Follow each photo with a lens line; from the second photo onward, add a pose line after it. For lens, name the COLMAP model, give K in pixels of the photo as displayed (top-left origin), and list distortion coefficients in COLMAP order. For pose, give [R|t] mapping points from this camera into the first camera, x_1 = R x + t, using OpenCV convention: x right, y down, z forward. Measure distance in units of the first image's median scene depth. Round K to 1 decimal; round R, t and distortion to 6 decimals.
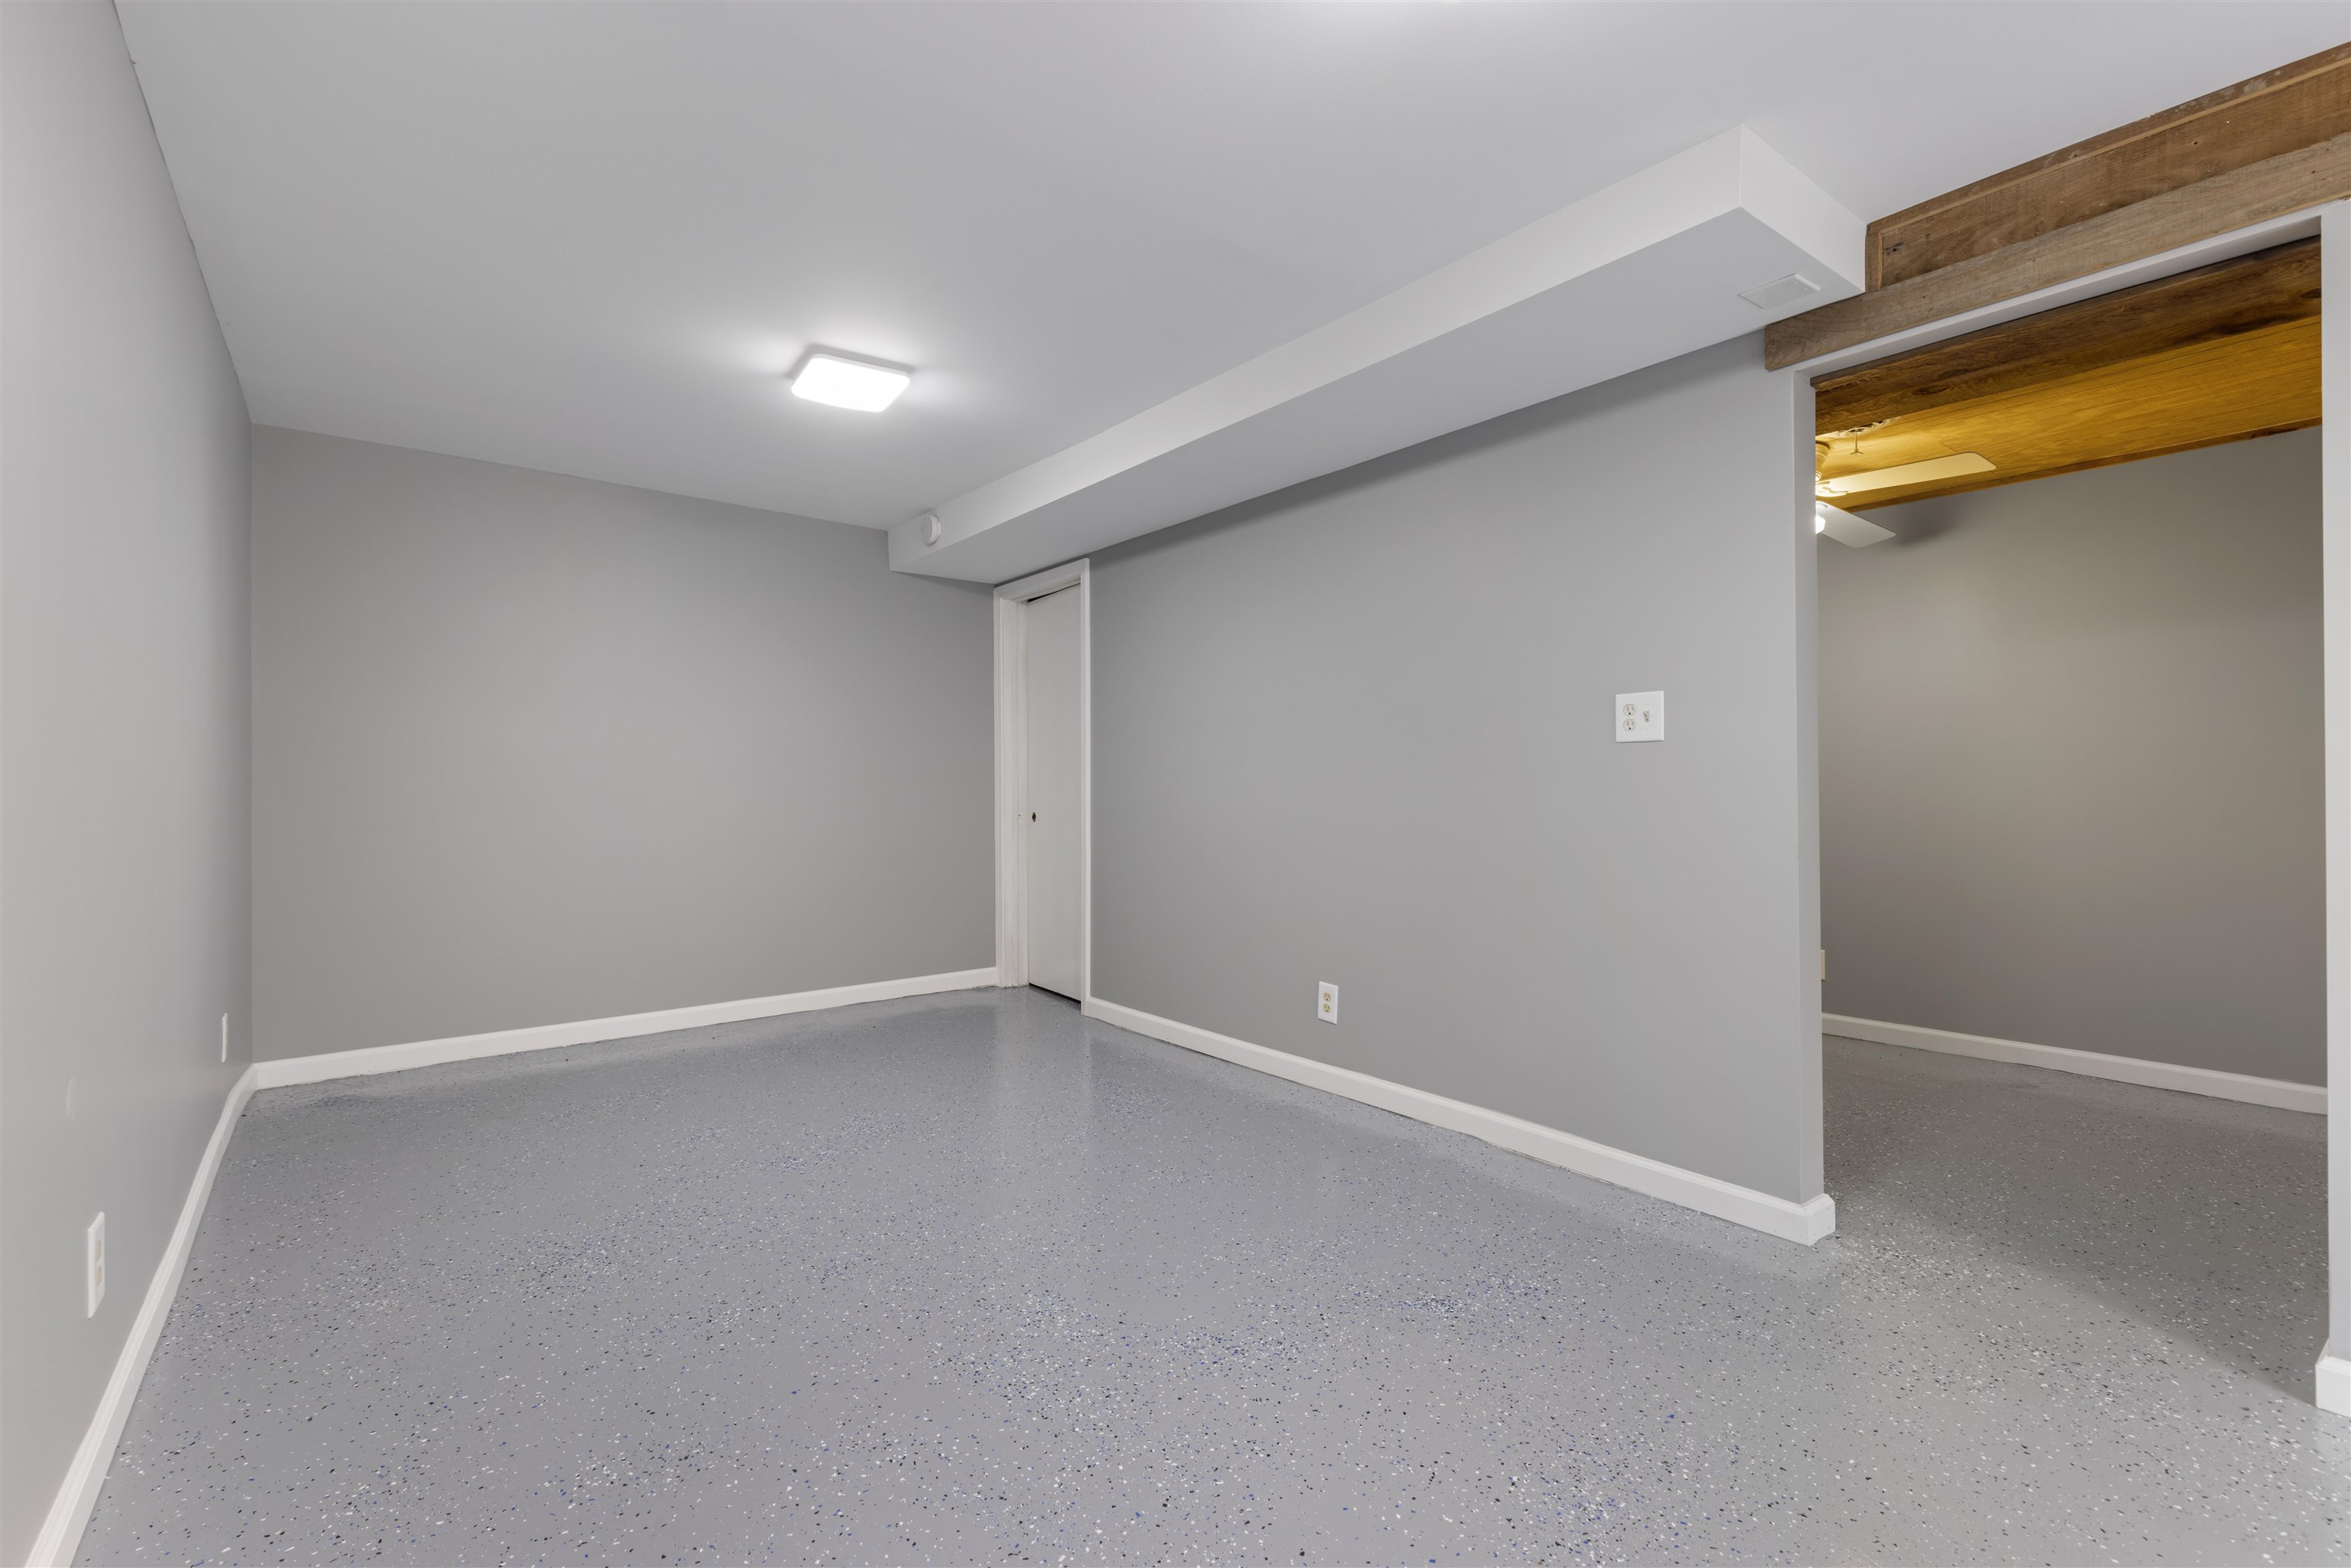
lens RADIAL K [[1065.9, 0, 1173.6], [0, 1065.9, 782.4], [0, 0, 1]] dist [0.009600, -0.001047]
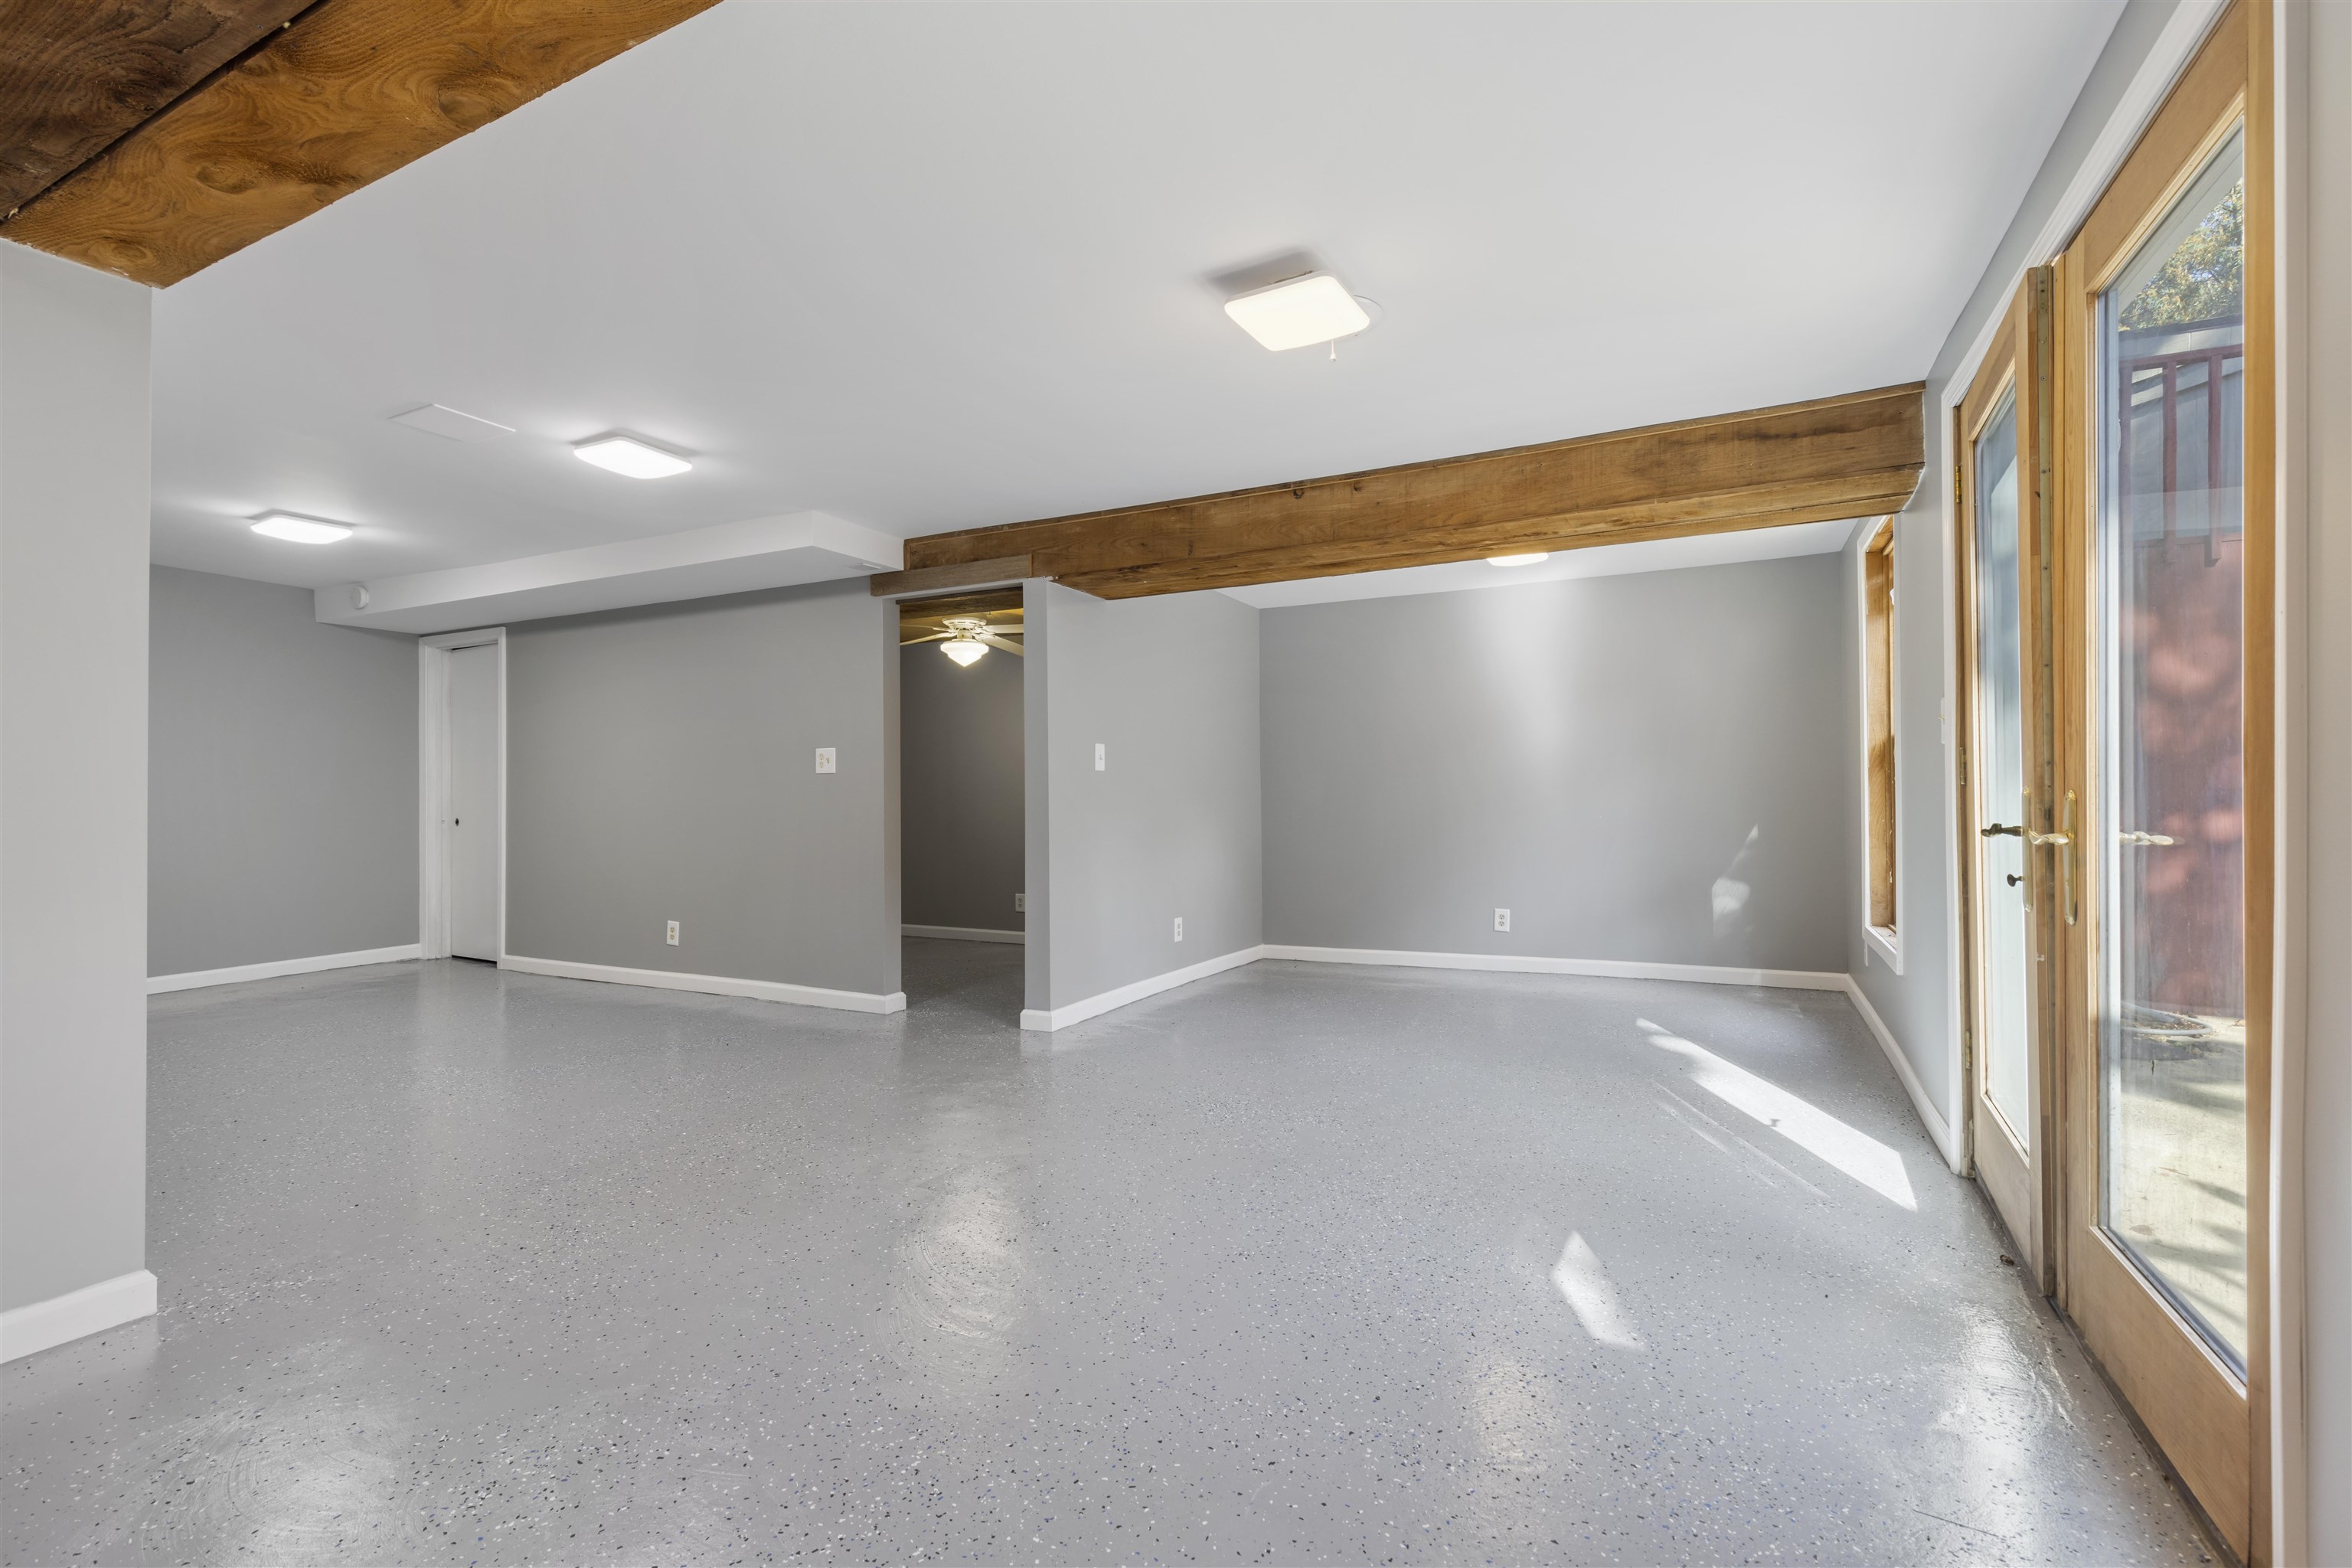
lens RADIAL K [[1066.4, 0, 1176.8], [0, 1066.4, 791.6], [0, 0, 1]] dist [0.009600, -0.001047]
pose [[0.901062, 0.003591, 0.433674, 0.101822], [-0.001659, 0.999987, -0.004834, 0.001686], [-0.433686, 0.003636, 0.901057, -0.598047]]
